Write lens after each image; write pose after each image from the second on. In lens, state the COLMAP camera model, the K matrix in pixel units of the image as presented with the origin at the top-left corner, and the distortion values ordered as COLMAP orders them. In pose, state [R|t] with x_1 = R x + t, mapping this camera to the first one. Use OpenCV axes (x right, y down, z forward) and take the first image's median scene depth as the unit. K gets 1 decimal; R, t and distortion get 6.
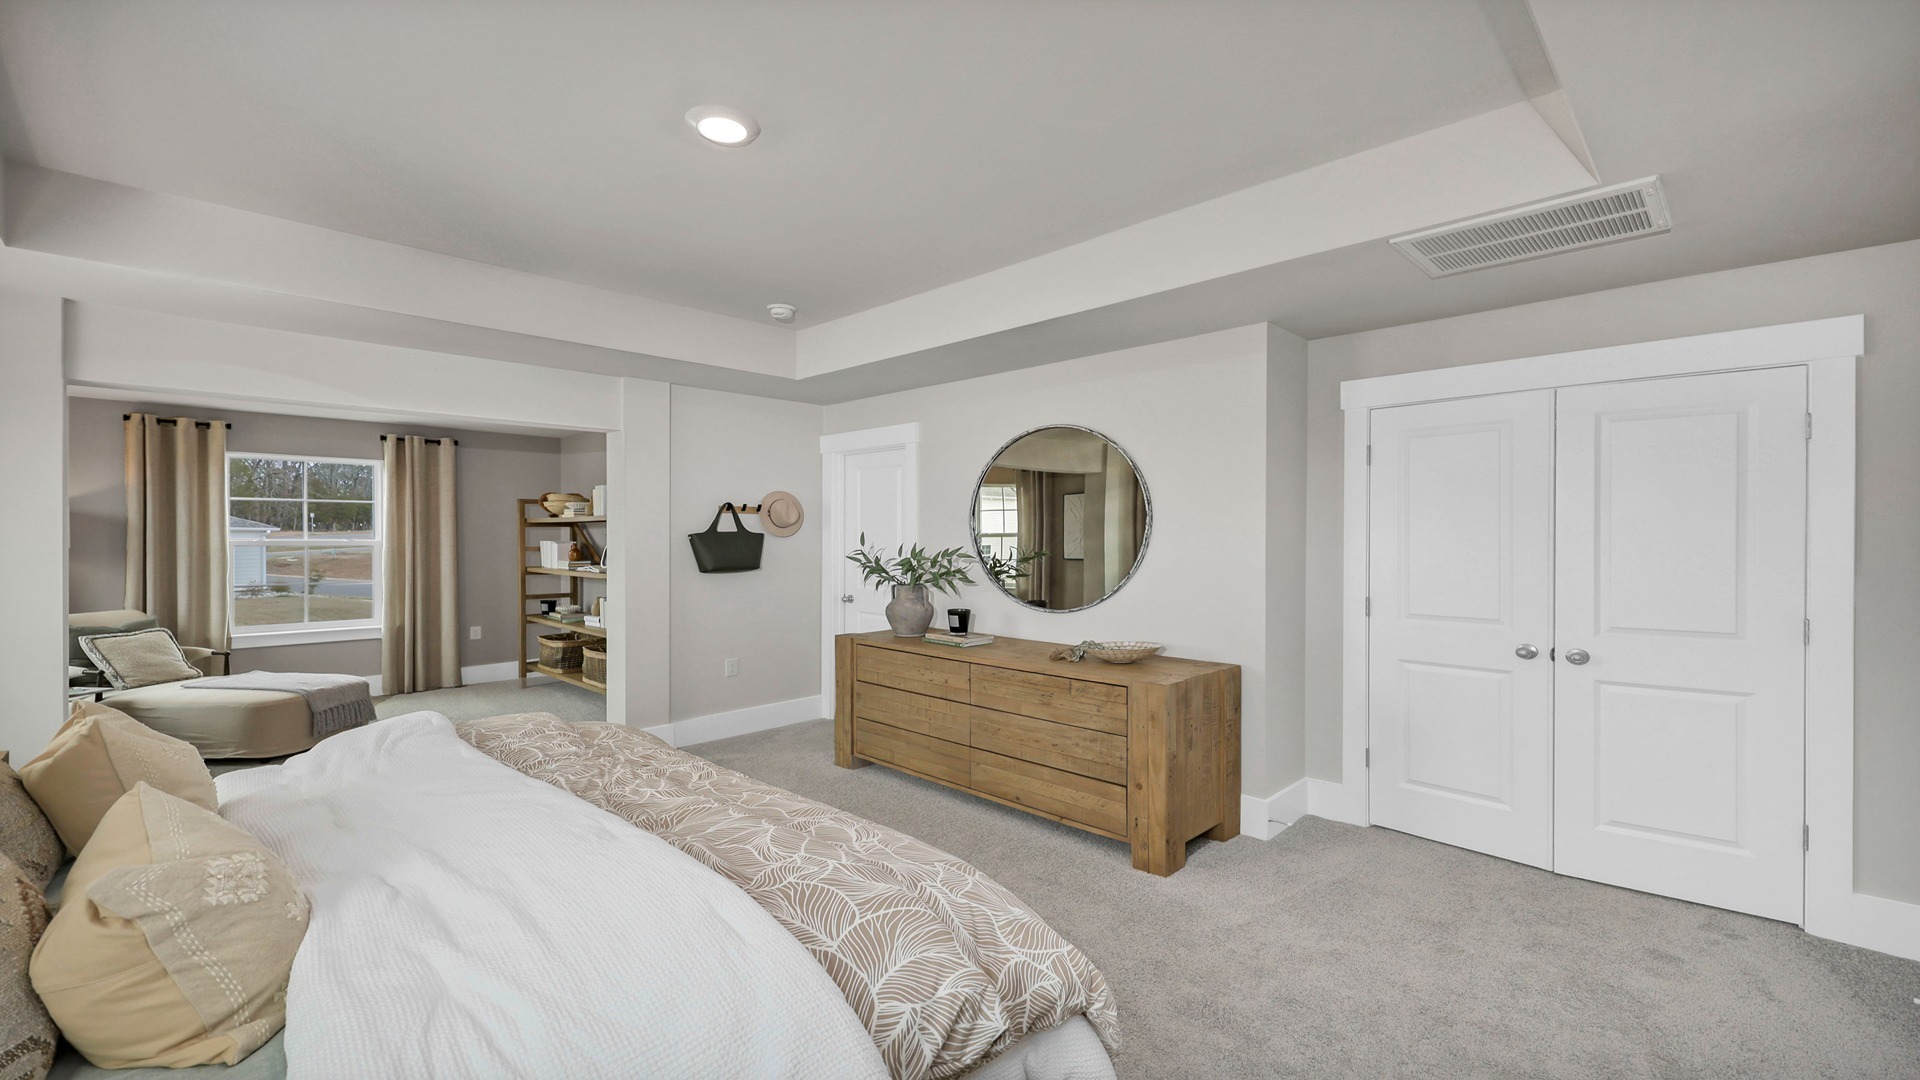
lens RADIAL K [[789.6, 0, 980.6], [0, 789.6, 537.6], [0, 0, 1]] dist [0.002878, 0.000052]
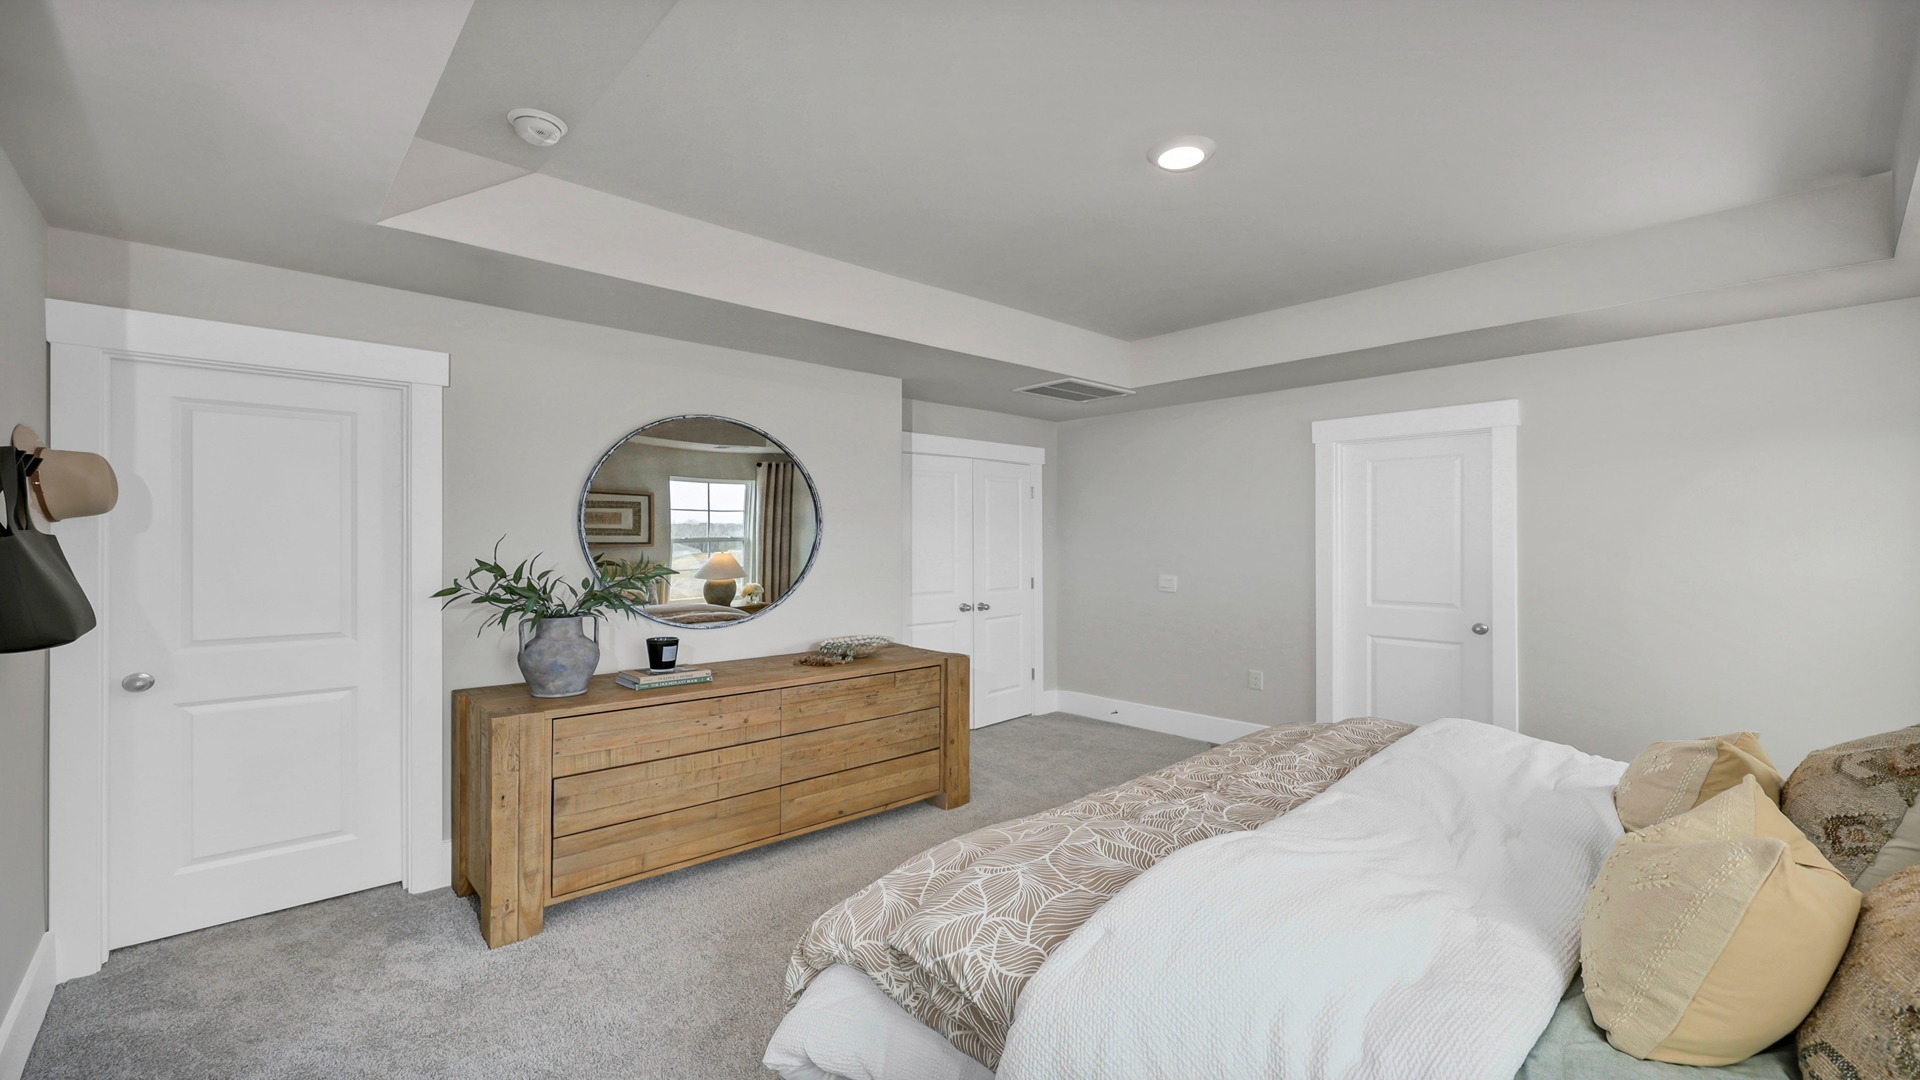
lens RADIAL K [[789.6, 0, 980.7], [0, 789.6, 537.9], [0, 0, 1]] dist [0.002878, 0.000052]
pose [[0.056892, 0.003048, 0.998376, -0.904391], [0.007222, 0.999968, -0.003464, -0.000984], [-0.998354, 0.007407, 0.056868, 0.768041]]
